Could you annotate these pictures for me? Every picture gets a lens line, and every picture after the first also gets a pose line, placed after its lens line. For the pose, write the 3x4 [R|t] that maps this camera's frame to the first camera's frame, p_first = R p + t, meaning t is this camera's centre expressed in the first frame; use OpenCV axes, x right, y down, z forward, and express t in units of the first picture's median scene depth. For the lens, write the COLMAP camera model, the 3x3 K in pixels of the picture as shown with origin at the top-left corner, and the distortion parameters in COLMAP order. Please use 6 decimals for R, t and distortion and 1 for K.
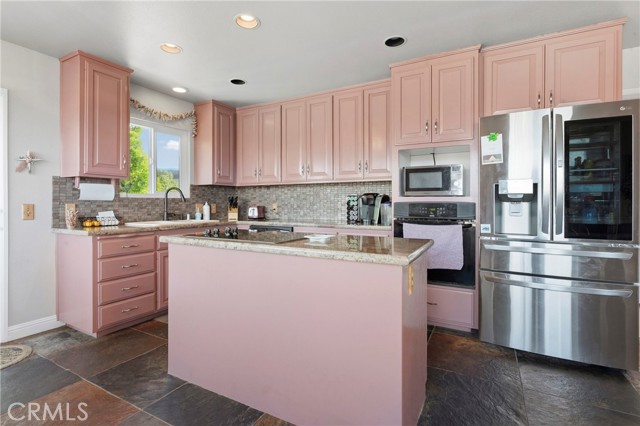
lens RADIAL K [[308.0, 0, 319.1], [0, 308.0, 208.2], [0, 0, 1]] dist [-0.003246, -0.000349]
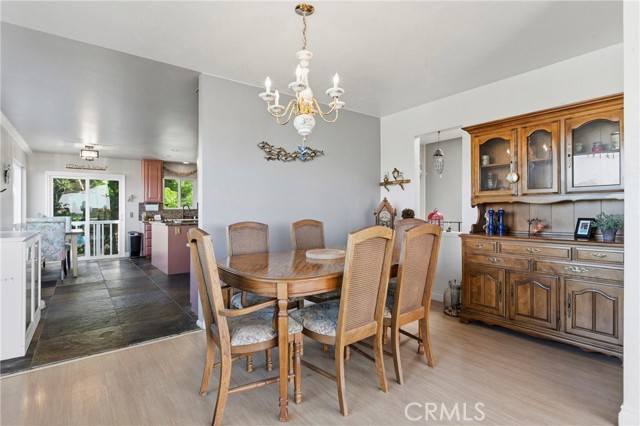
lens RADIAL K [[308.0, 0, 322.4], [0, 308.0, 208.7], [0, 0, 1]] dist [-0.003246, -0.000349]
pose [[0.910598, -0.007477, -0.413226, 1.948410], [0.002868, 0.999927, -0.011773, -0.007877], [0.413284, 0.009535, 0.910552, -0.937680]]
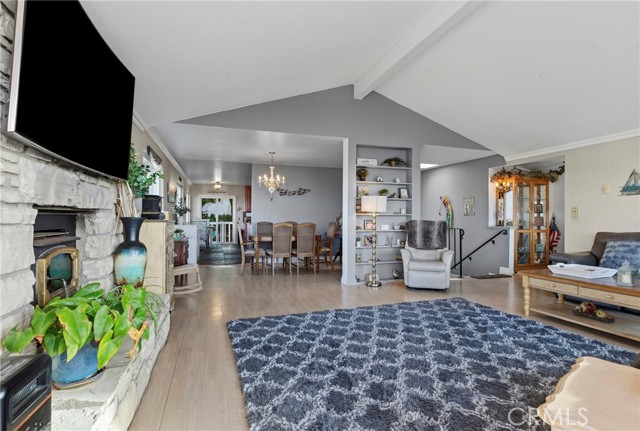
lens RADIAL K [[308.0, 0, 320.1], [0, 308.0, 215.4], [0, 0, 1]] dist [-0.003246, -0.000349]
pose [[0.721682, 0.000156, -0.692225, 3.487022], [-0.008636, 0.999924, -0.008779, -0.014276], [0.692171, 0.012314, 0.721629, -1.713204]]
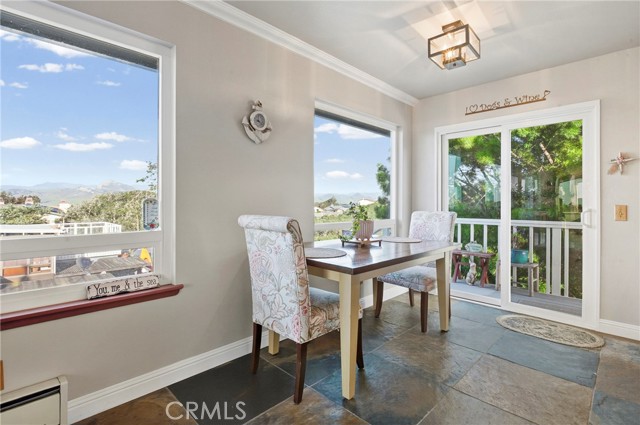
lens RADIAL K [[308.0, 0, 321.2], [0, 308.0, 207.6], [0, 0, 1]] dist [-0.003246, -0.000349]
pose [[-0.285587, 0.008745, -0.958313, 0.291785], [-0.011174, 0.999860, 0.012455, -0.006432], [0.958288, 0.014266, -0.285449, 0.345706]]
